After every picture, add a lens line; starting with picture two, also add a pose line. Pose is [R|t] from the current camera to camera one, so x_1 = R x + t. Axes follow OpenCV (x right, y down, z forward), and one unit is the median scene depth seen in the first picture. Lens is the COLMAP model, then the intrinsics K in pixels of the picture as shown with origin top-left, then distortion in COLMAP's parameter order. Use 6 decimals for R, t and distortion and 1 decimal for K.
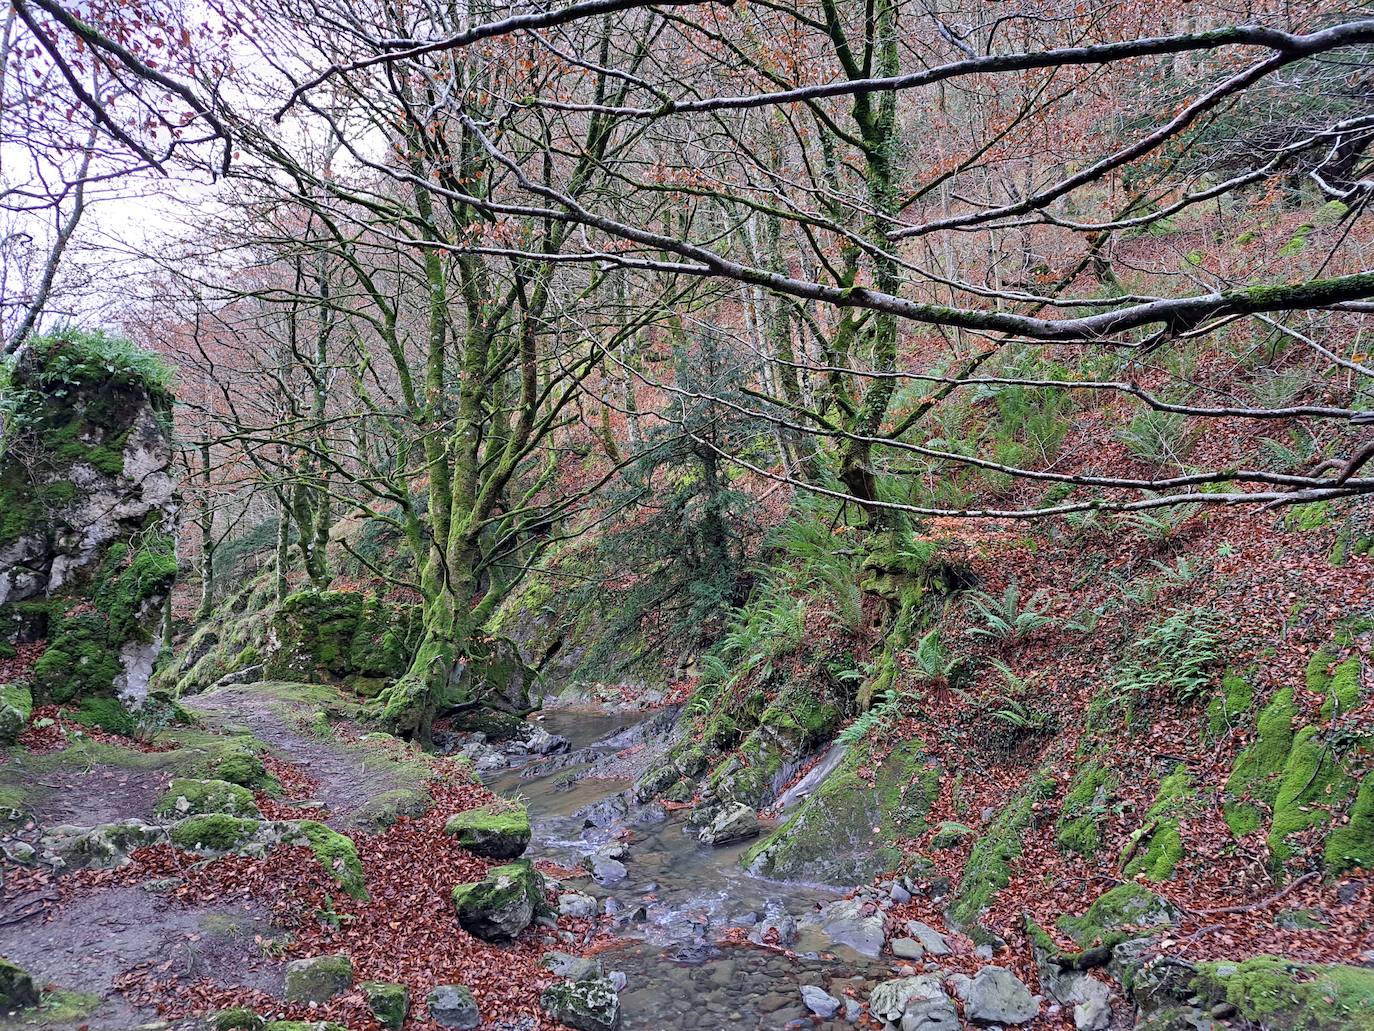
lens RADIAL K [[979.2, 0, 693.0], [0, 979.2, 509.2], [0, 0, 1]] dist [0.044104, -0.014802]
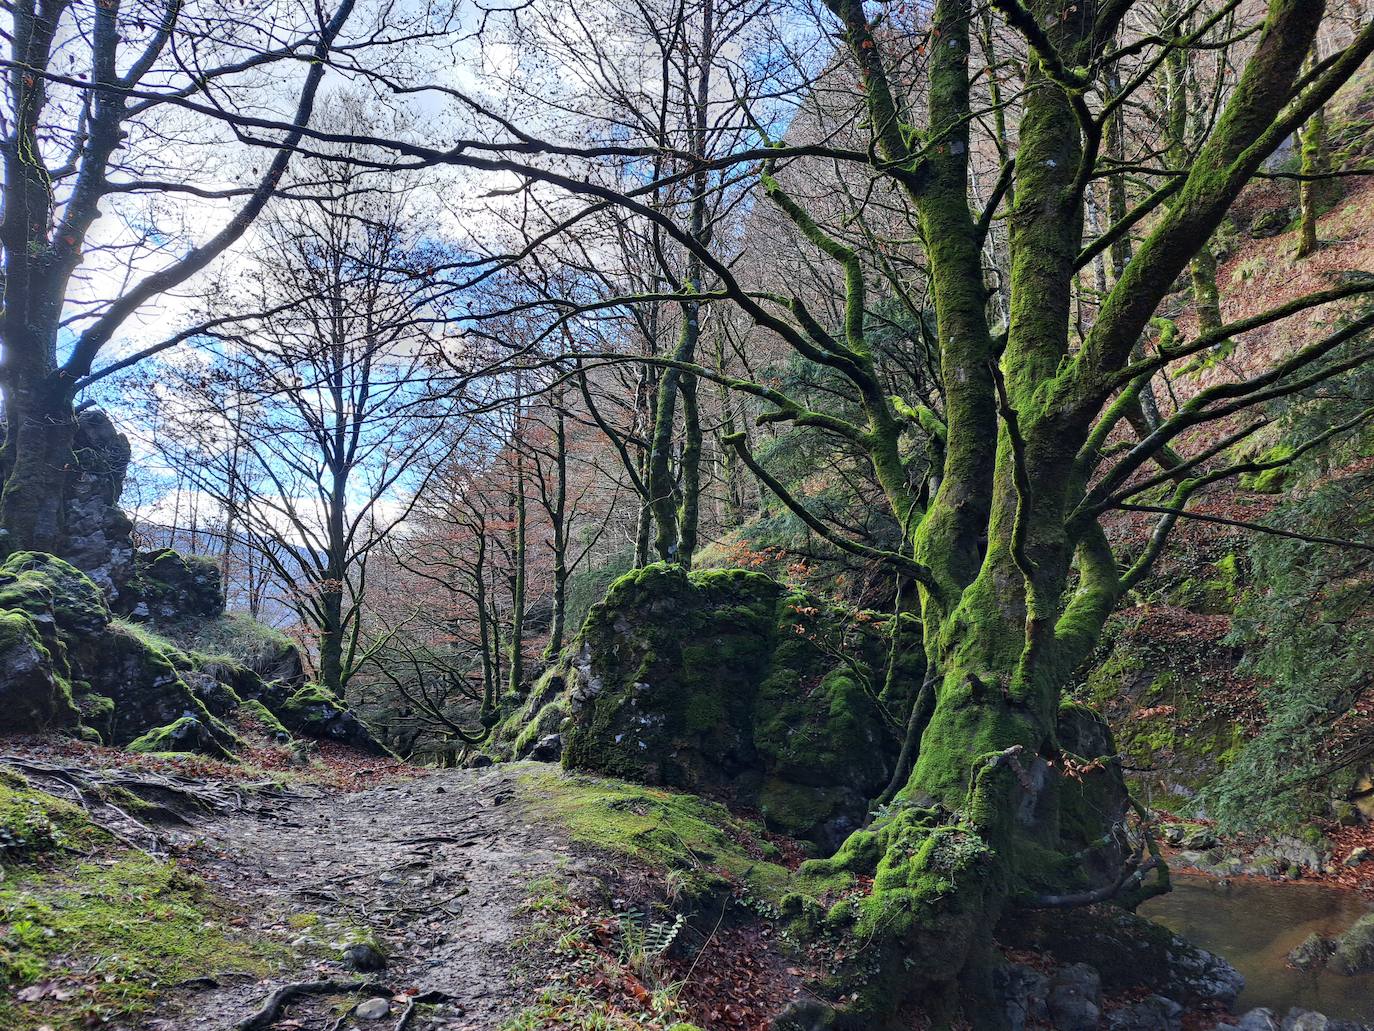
lens RADIAL K [[979.2, 0, 683.5], [0, 979.2, 508.5], [0, 0, 1]] dist [0.044104, -0.014802]
pose [[0.935172, -0.002262, -0.354186, -0.424849], [-0.023629, 0.997353, -0.068759, 0.163002], [0.353404, 0.072670, 0.932644, 1.115406]]
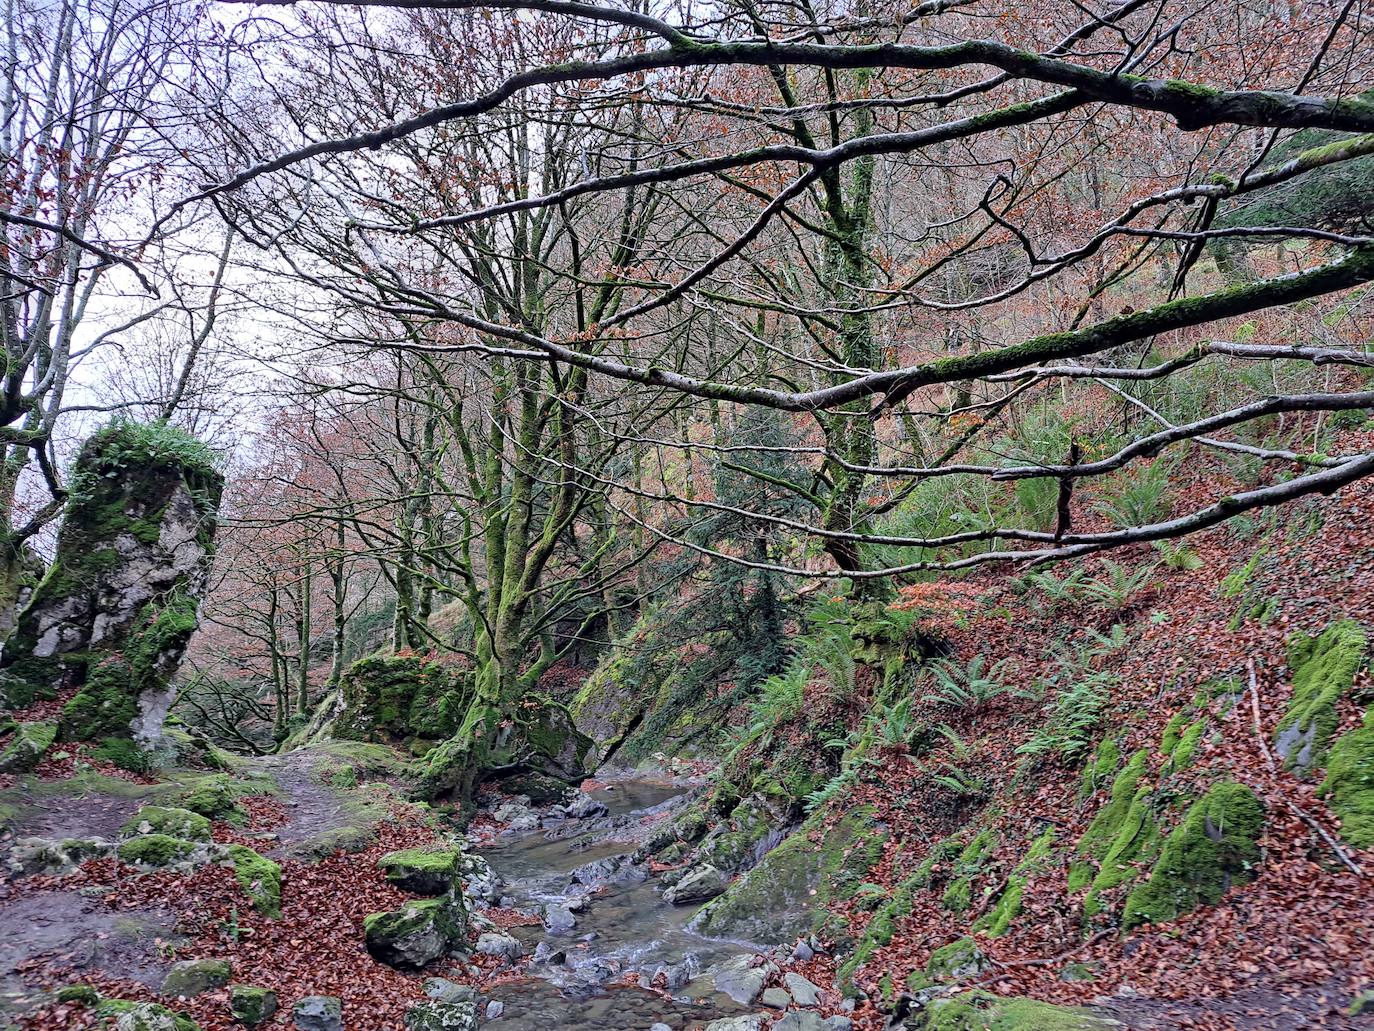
lens RADIAL K [[979.2, 0, 694.5], [0, 979.2, 510.9], [0, 0, 1]] dist [0.044104, -0.014802]
pose [[0.989156, -0.006185, -0.146739, 0.220530], [-0.005732, 0.996726, -0.080650, 0.016665], [0.146757, 0.080617, 0.985882, -0.053357]]
